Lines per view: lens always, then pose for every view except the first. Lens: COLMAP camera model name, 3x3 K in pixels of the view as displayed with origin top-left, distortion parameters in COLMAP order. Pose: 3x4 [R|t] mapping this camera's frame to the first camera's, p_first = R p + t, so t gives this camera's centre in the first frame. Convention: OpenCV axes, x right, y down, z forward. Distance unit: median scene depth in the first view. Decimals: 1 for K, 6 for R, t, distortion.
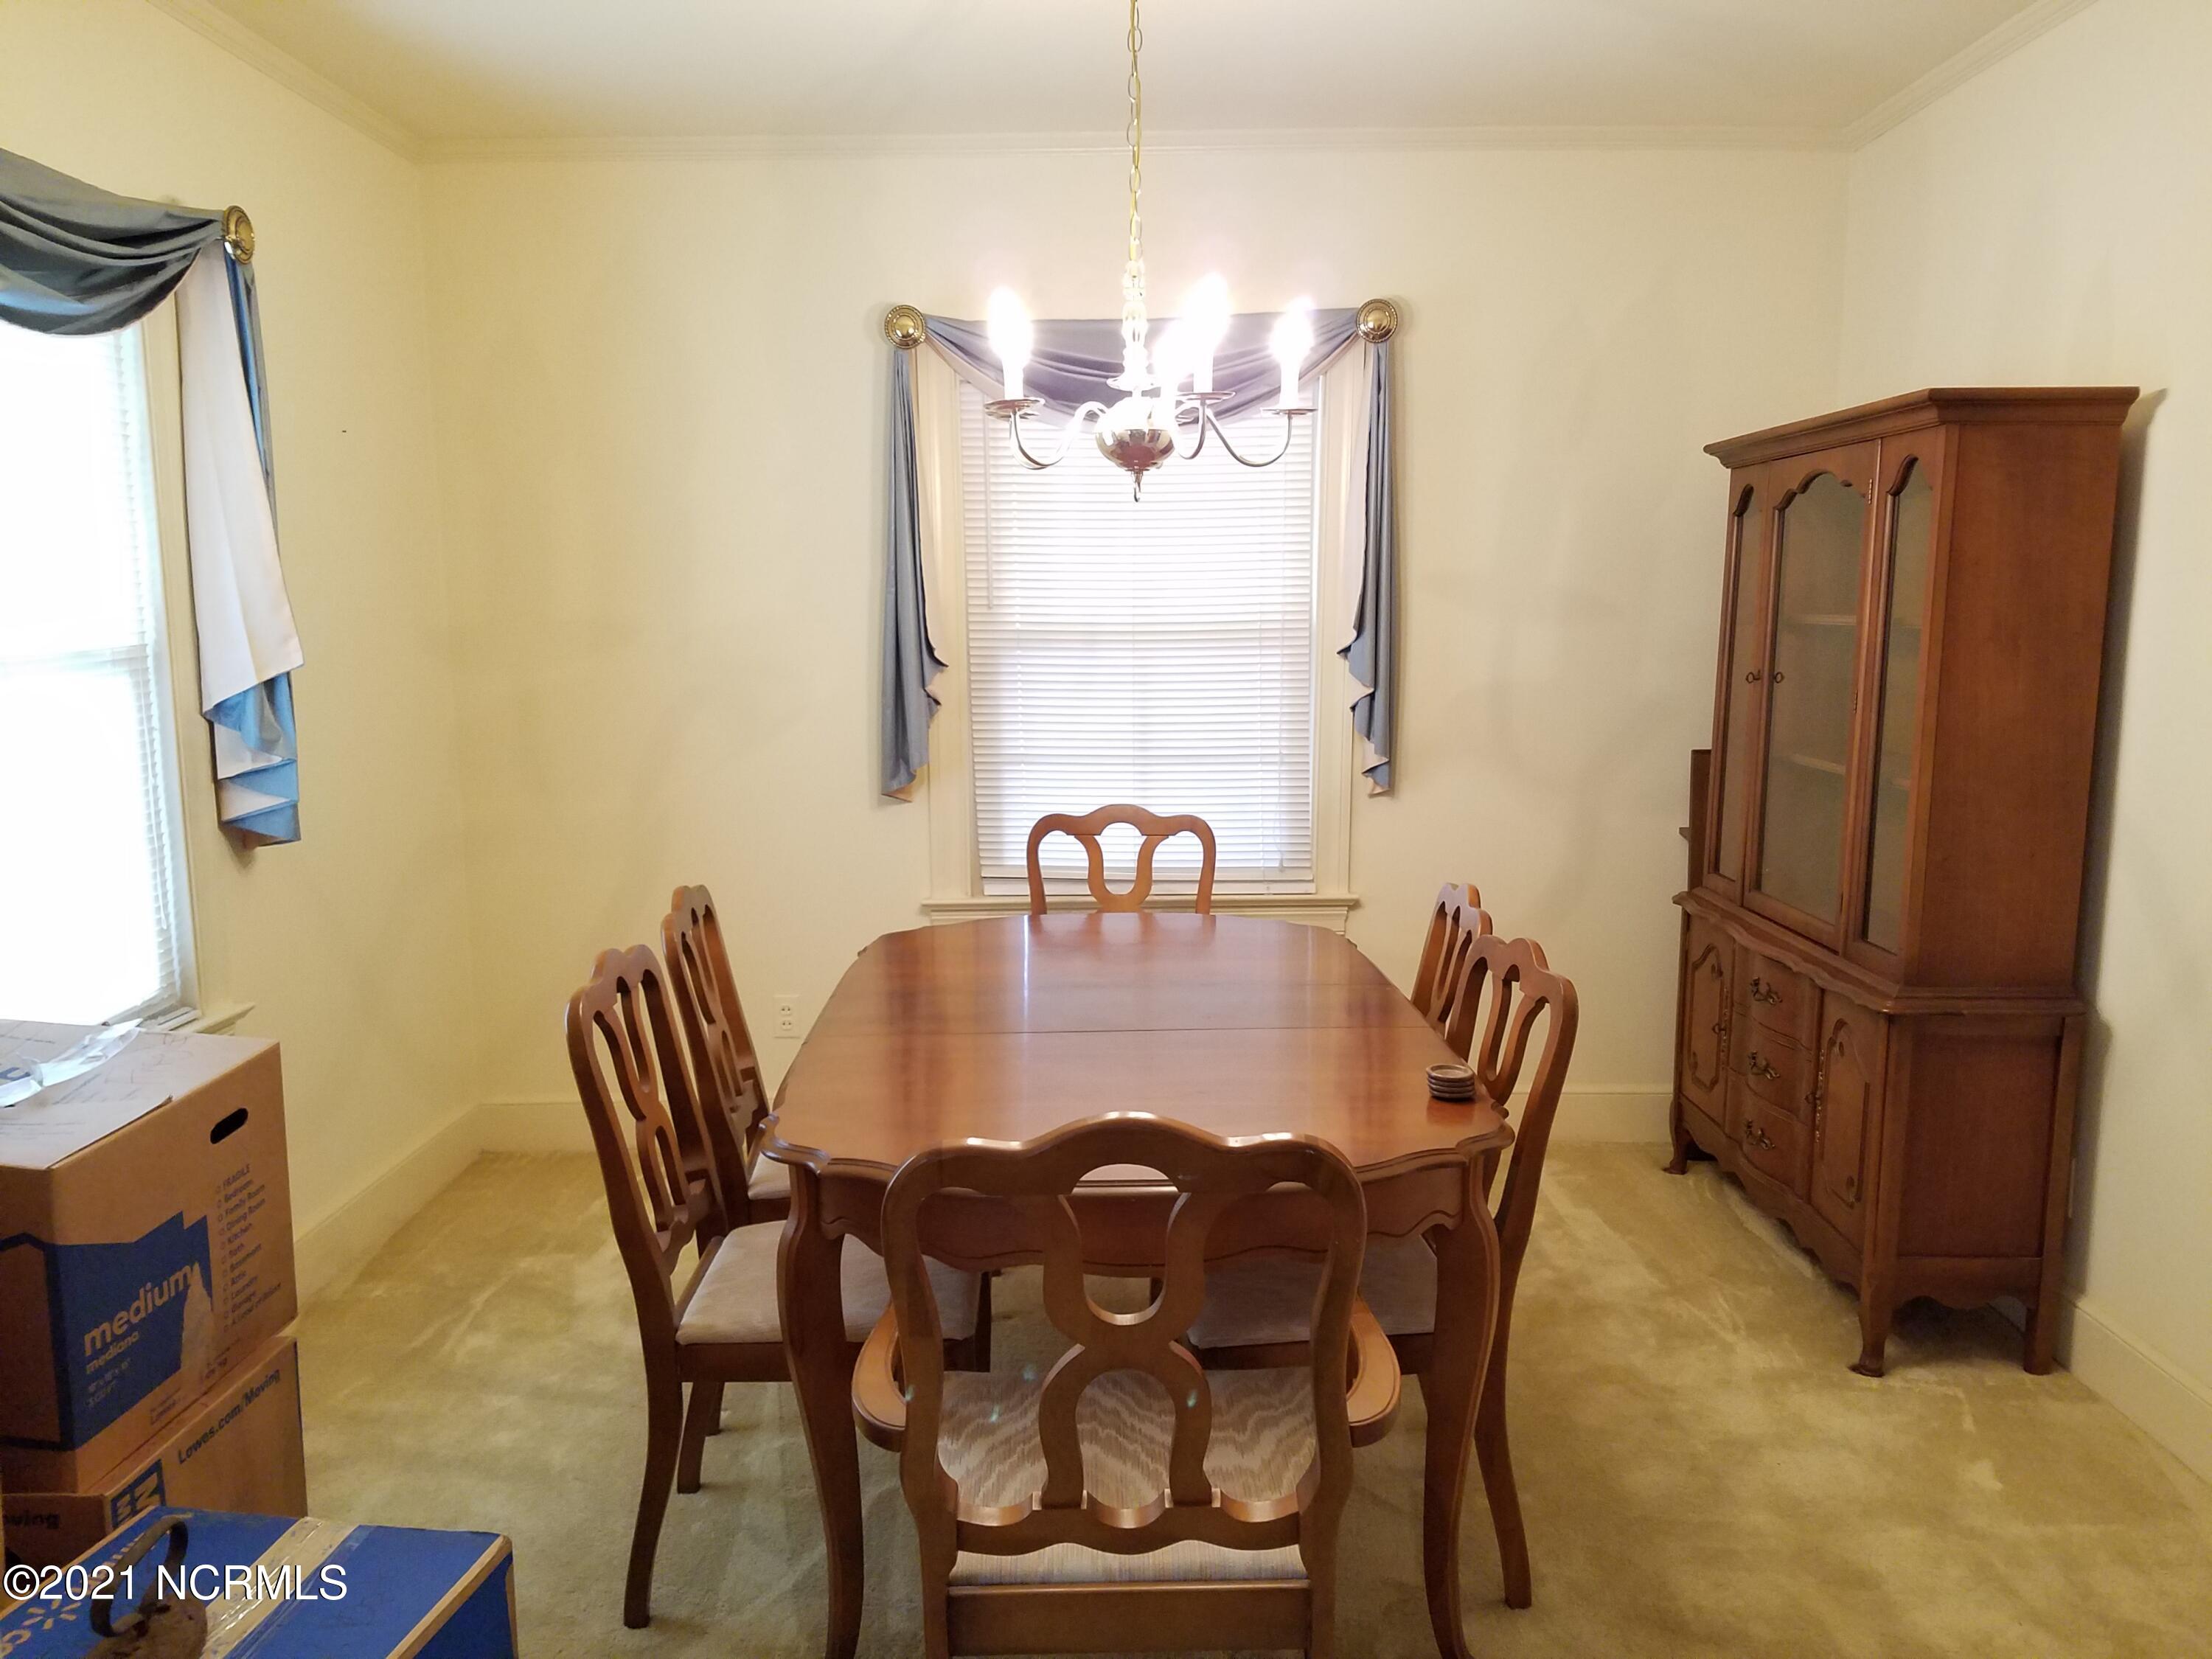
lens RADIAL K [[1764.3, 0, 1121.9], [0, 1764.3, 861.4], [0, 0, 1]] dist [0.277603, -0.445886]
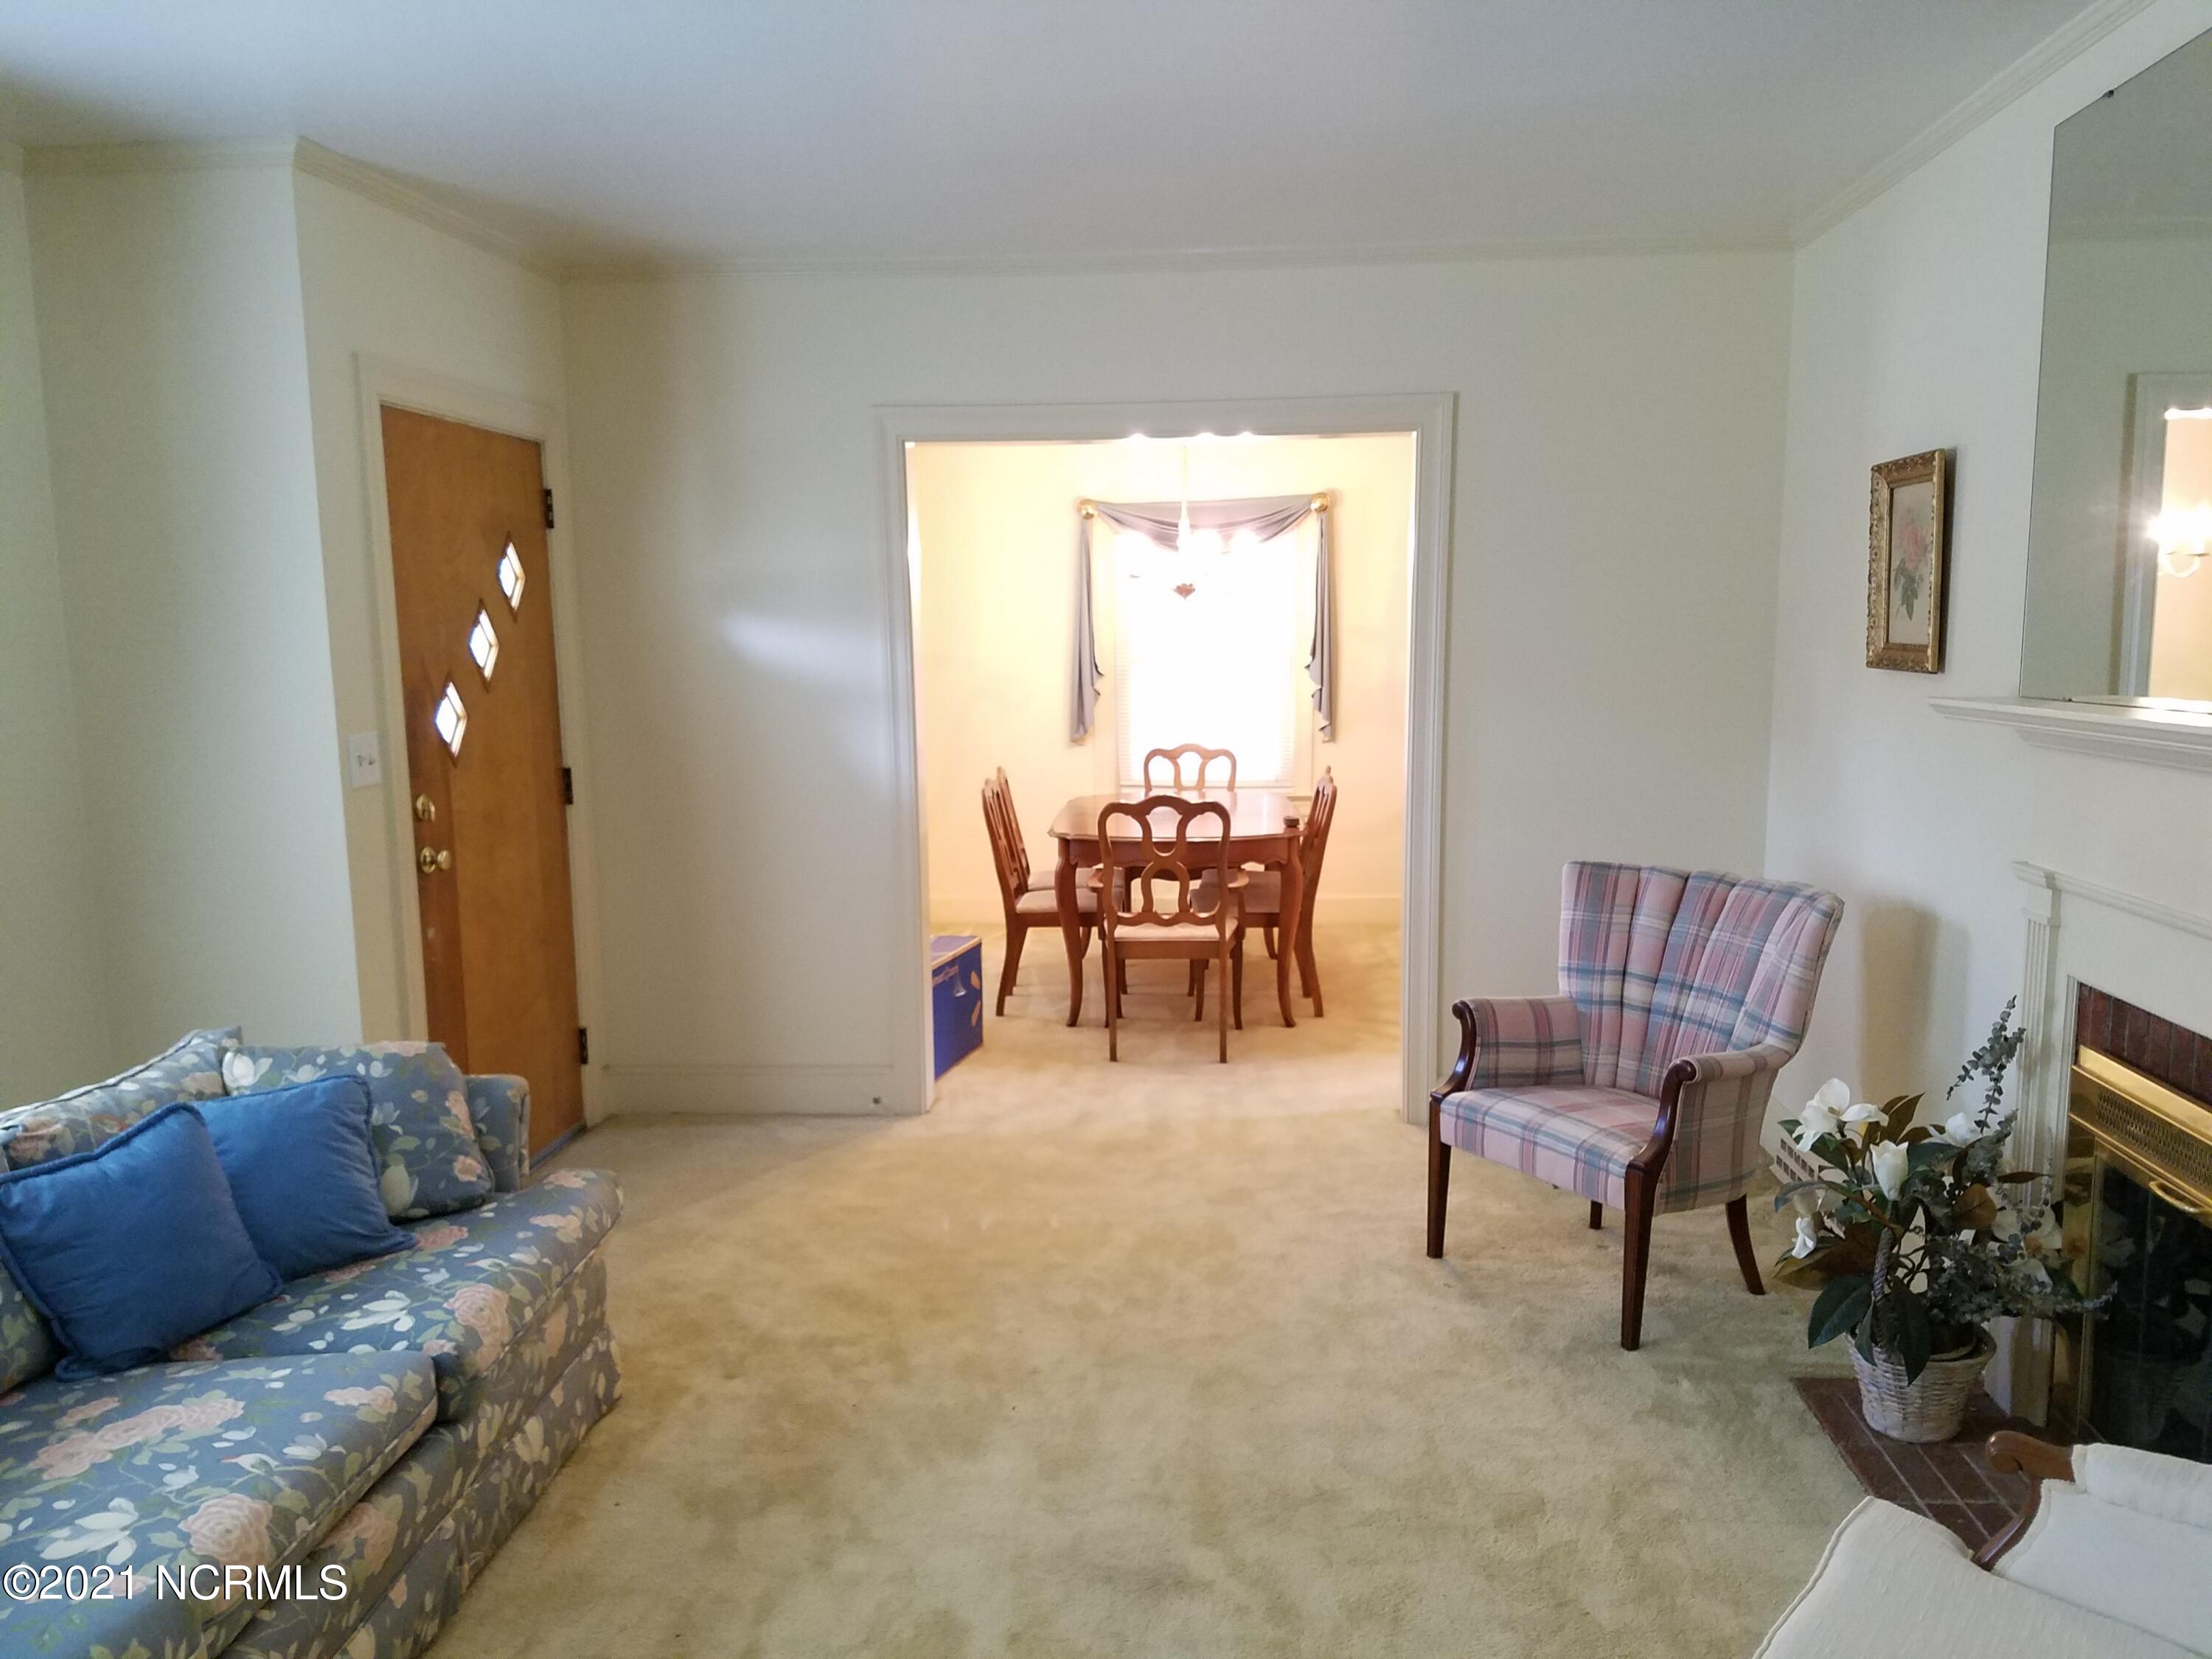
lens RADIAL K [[1764.3, 0, 1121.9], [0, 1764.3, 861.4], [0, 0, 1]] dist [0.277603, -0.445886]
pose [[0.997215, 0.006188, -0.074324, 0.070089], [-0.007164, 0.999892, -0.012864, 0.125187], [0.074237, 0.013361, 0.997151, -0.980873]]
